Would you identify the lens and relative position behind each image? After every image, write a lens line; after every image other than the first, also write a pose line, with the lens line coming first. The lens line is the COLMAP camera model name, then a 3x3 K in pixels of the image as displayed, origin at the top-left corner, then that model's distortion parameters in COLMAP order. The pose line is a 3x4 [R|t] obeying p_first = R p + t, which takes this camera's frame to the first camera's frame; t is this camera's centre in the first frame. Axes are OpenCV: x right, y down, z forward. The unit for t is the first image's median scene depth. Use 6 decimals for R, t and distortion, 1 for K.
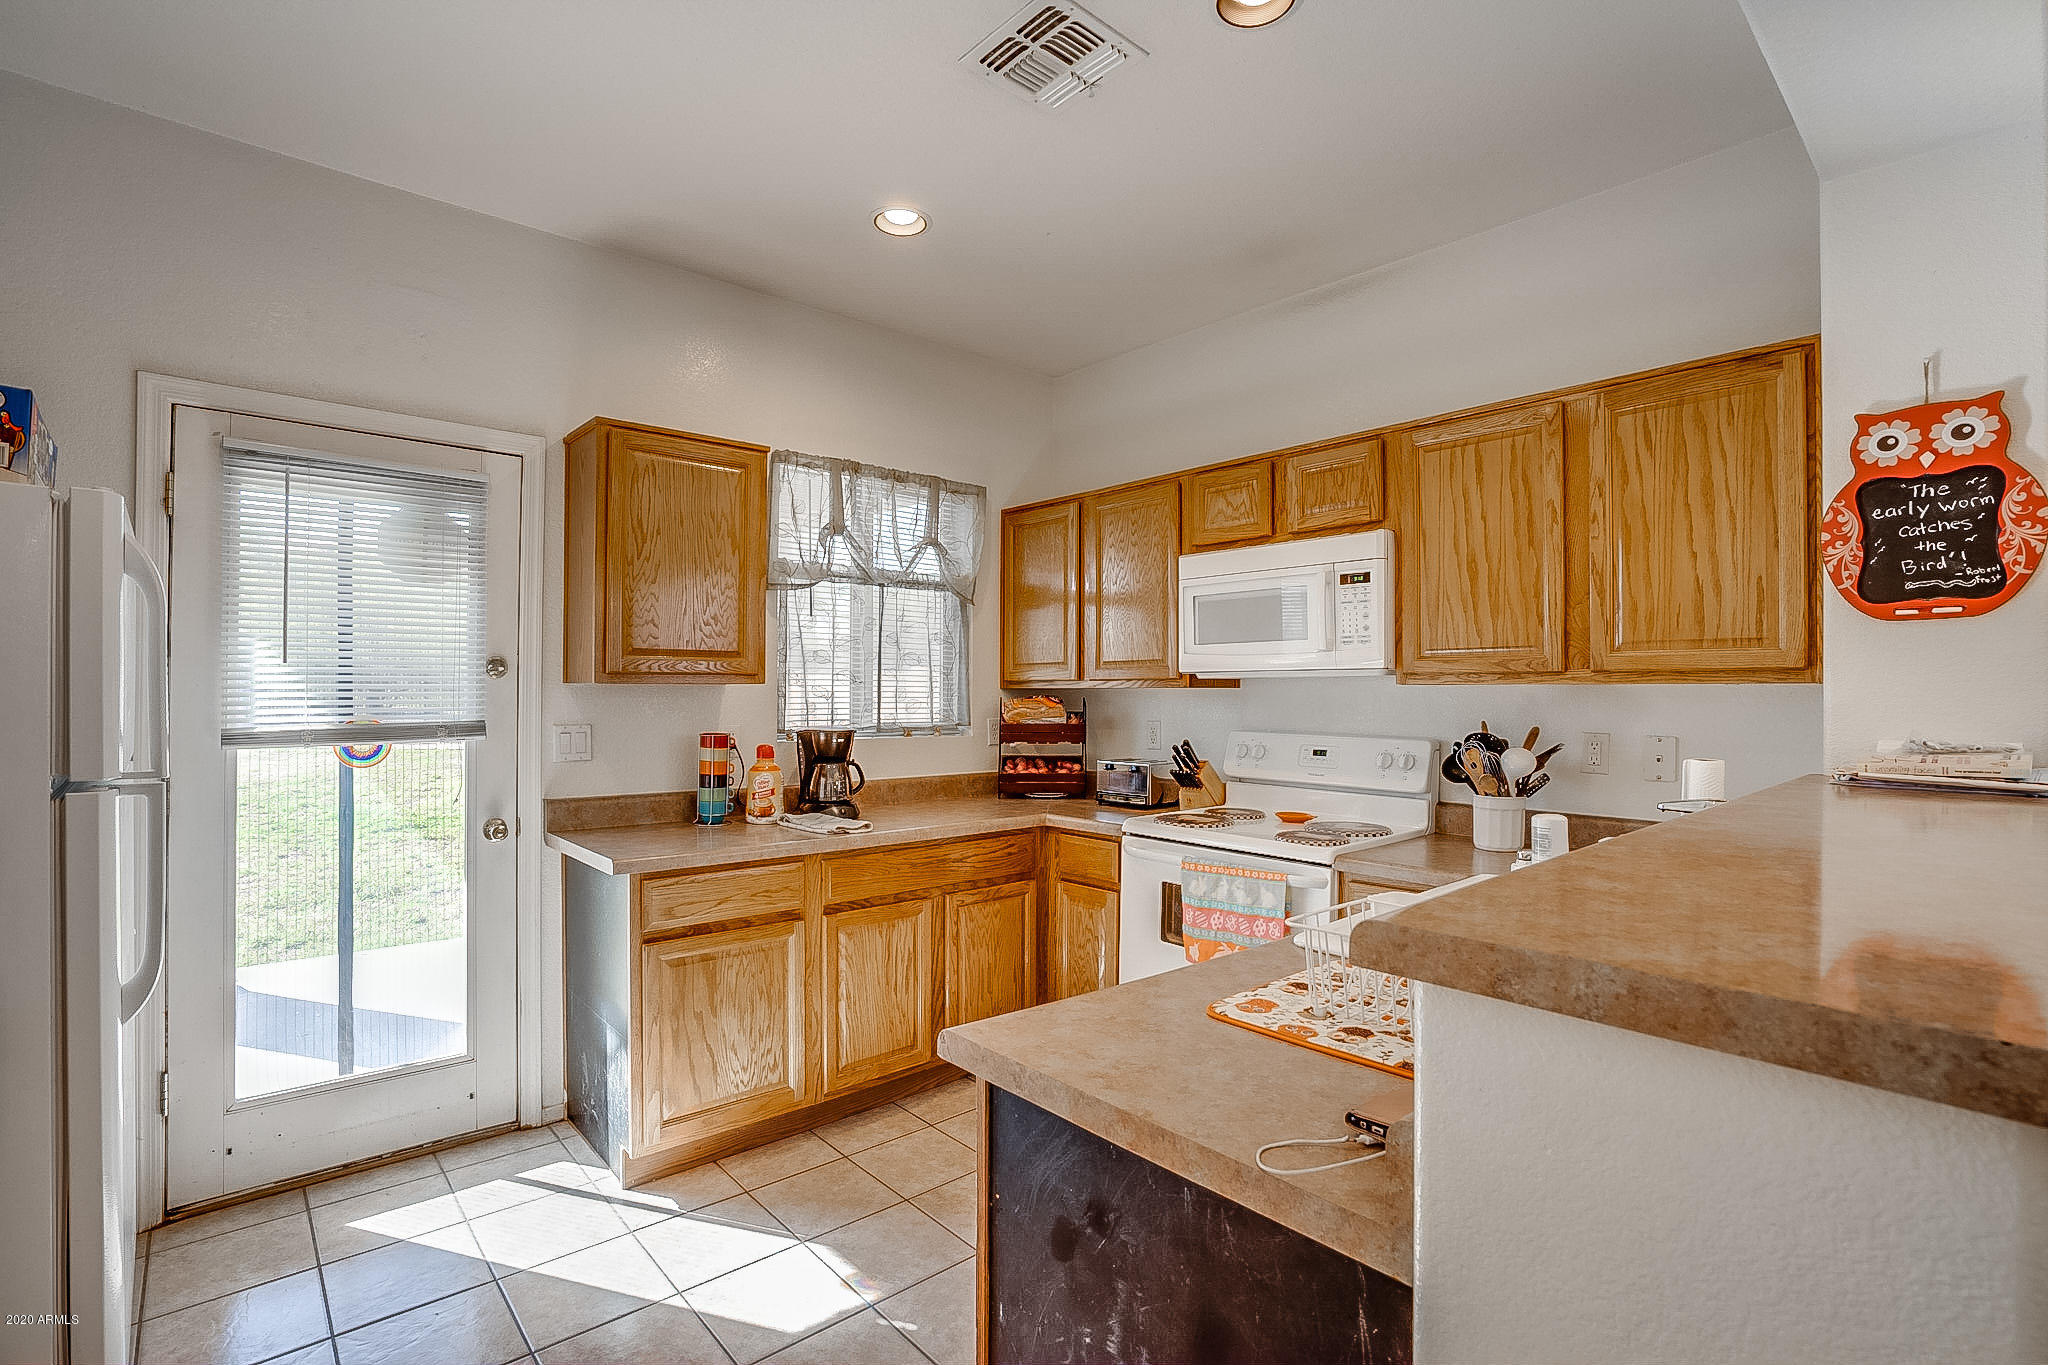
lens RADIAL K [[944.7, 0, 1014.3], [0, 944.7, 685.3], [0, 0, 1]] dist [-0.058346, 0.021031]
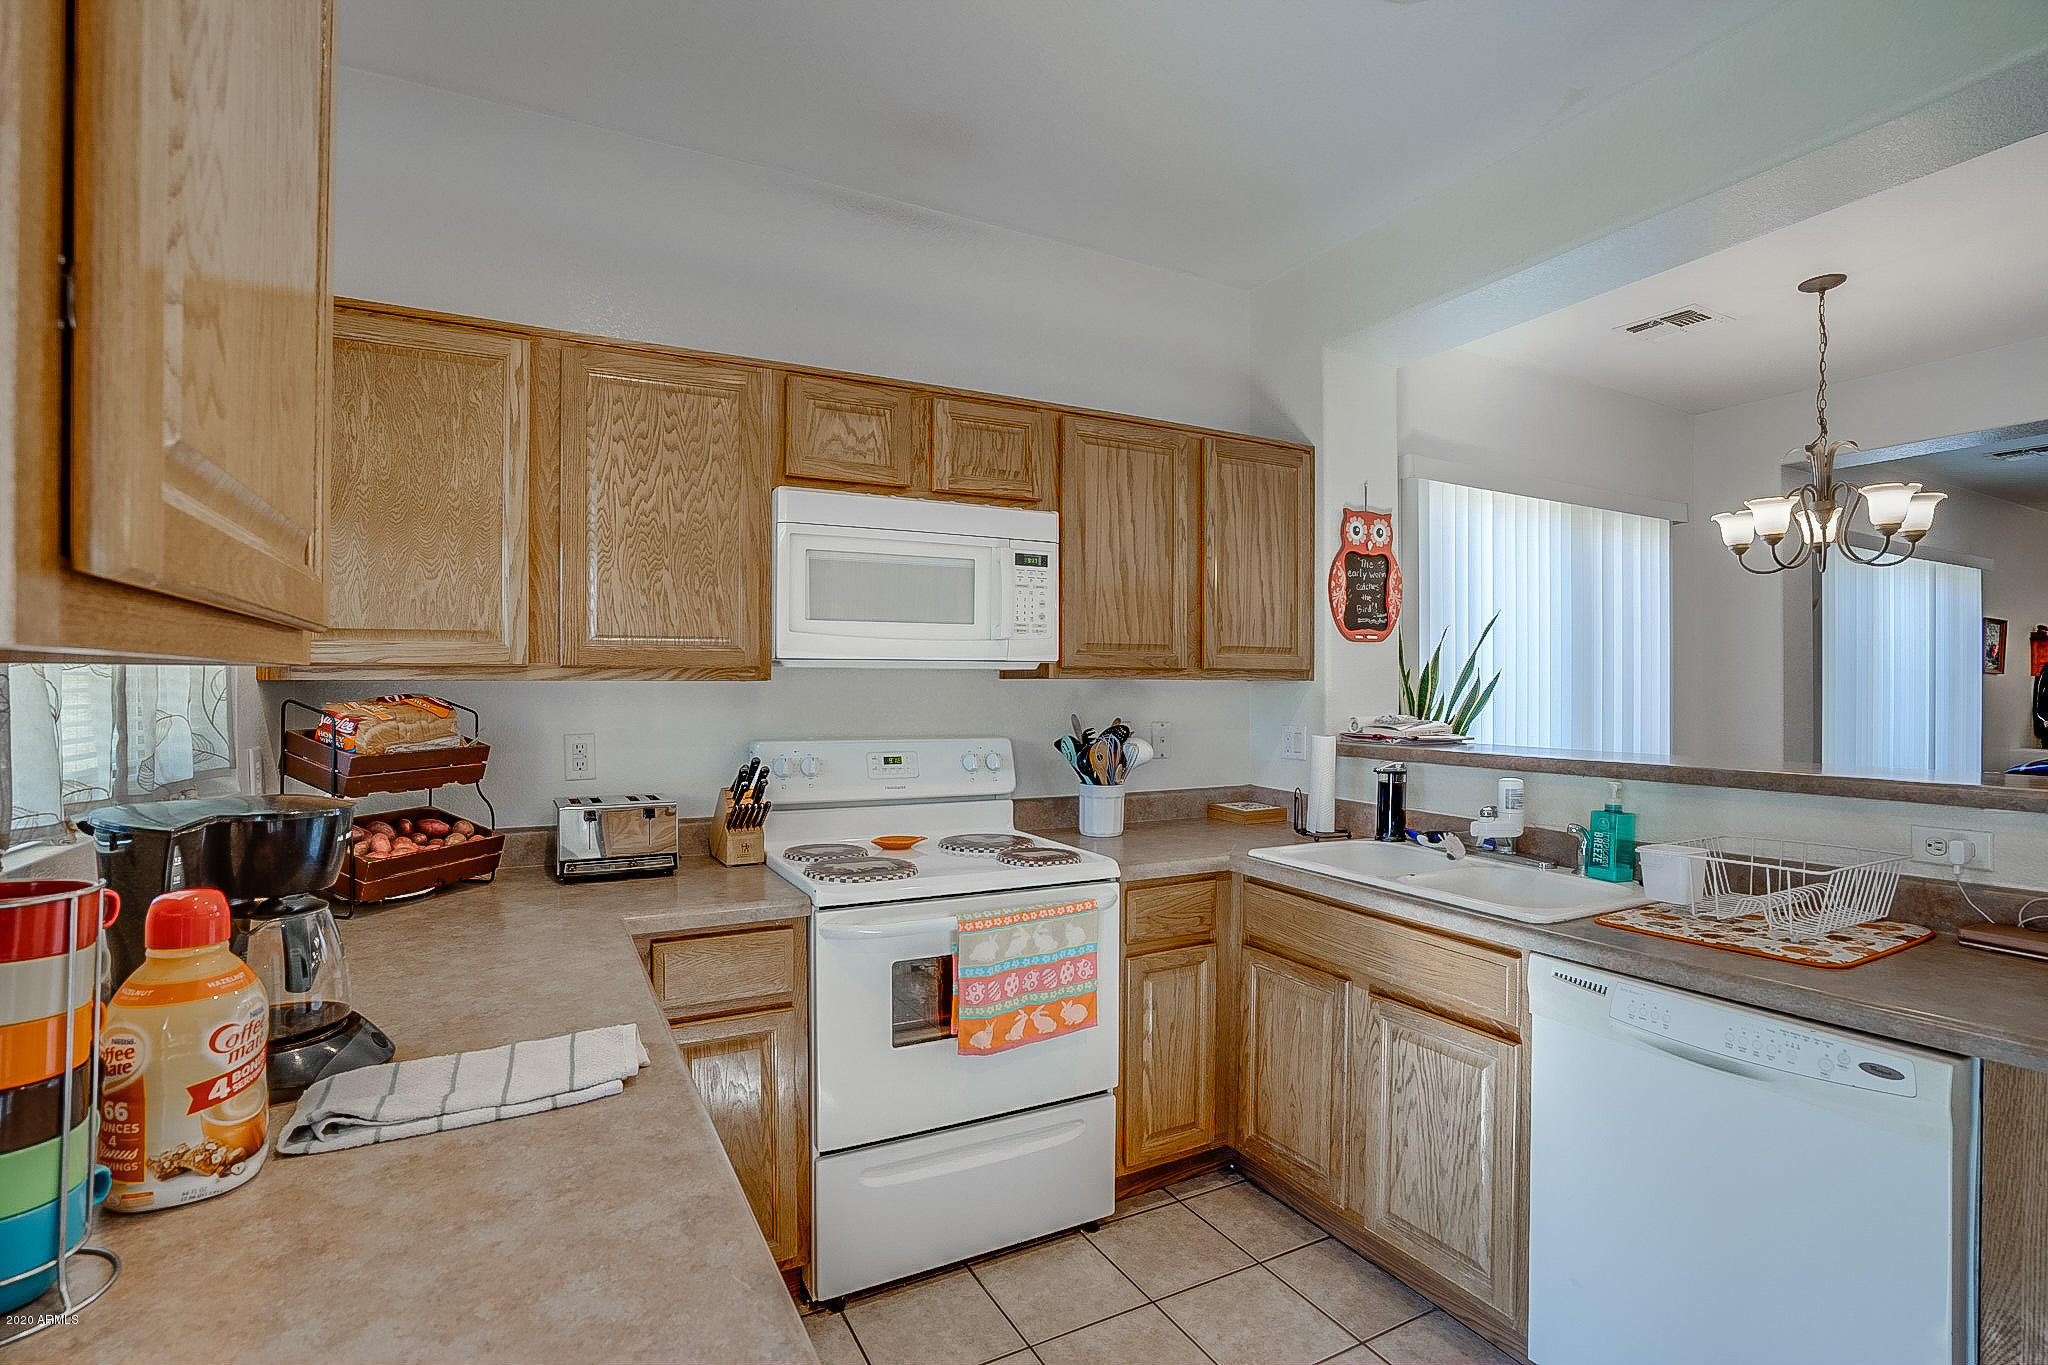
lens RADIAL K [[944.7, 0, 1014.3], [0, 944.7, 685.3], [0, 0, 1]] dist [-0.058346, 0.021031]
pose [[0.227989, -0.002432, 0.973661, -0.529241], [-0.007049, 0.999967, 0.004148, 0.002164], [-0.973638, -0.007809, 0.227964, 0.820756]]
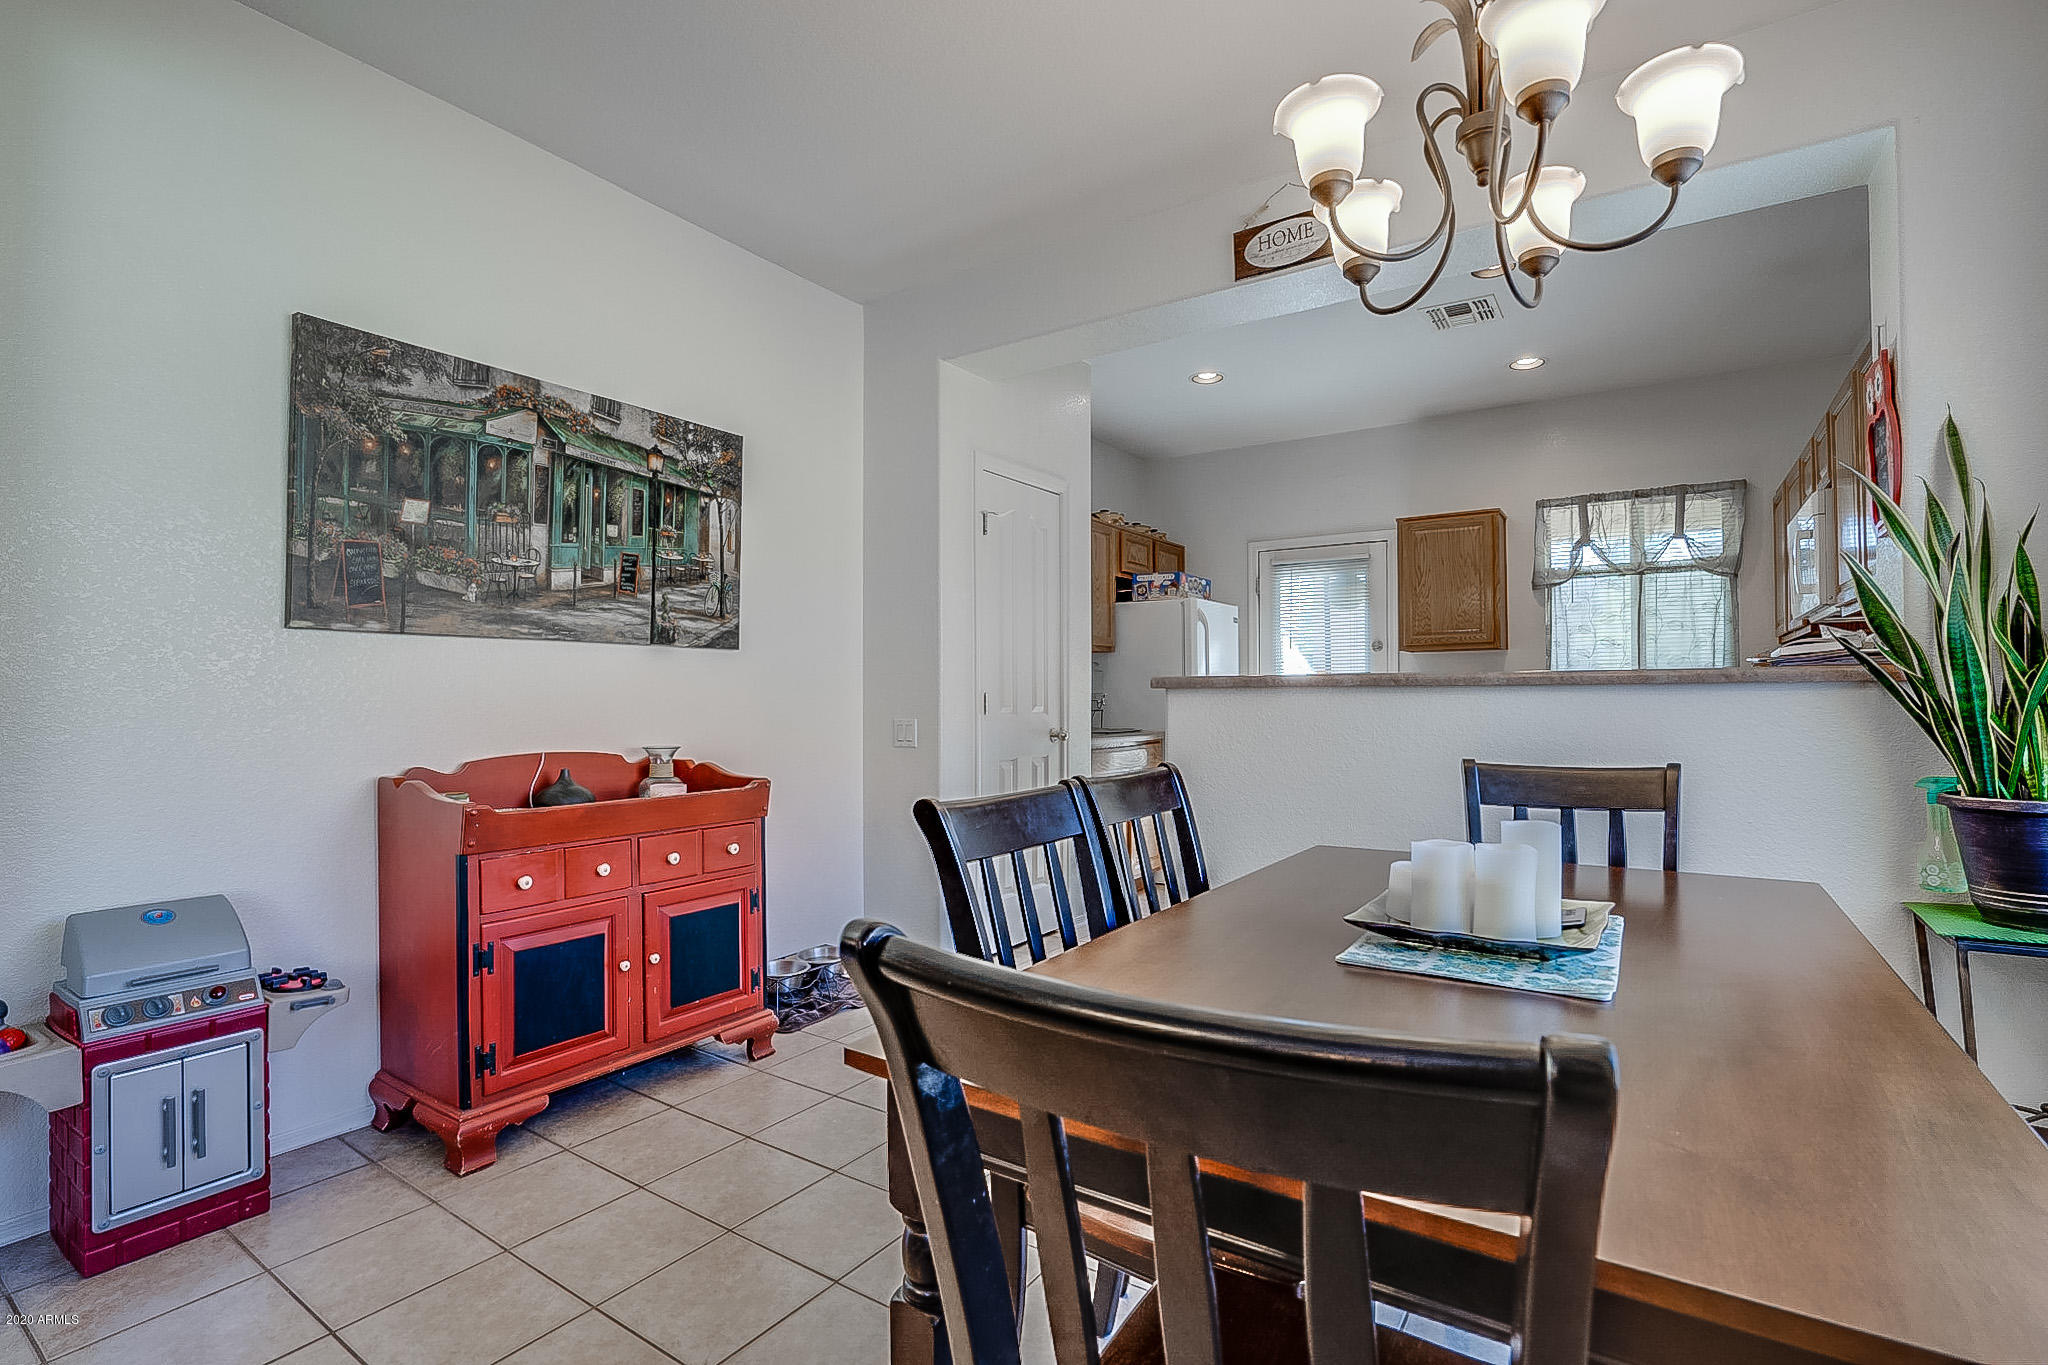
lens RADIAL K [[944.7, 0, 1014.3], [0, 944.7, 685.3], [0, 0, 1]] dist [-0.058346, 0.021031]
pose [[0.251557, -0.017040, -0.967692, 1.263537], [0.010961, 0.999831, -0.014757, 0.089957], [0.967780, -0.006895, 0.251701, -0.302966]]
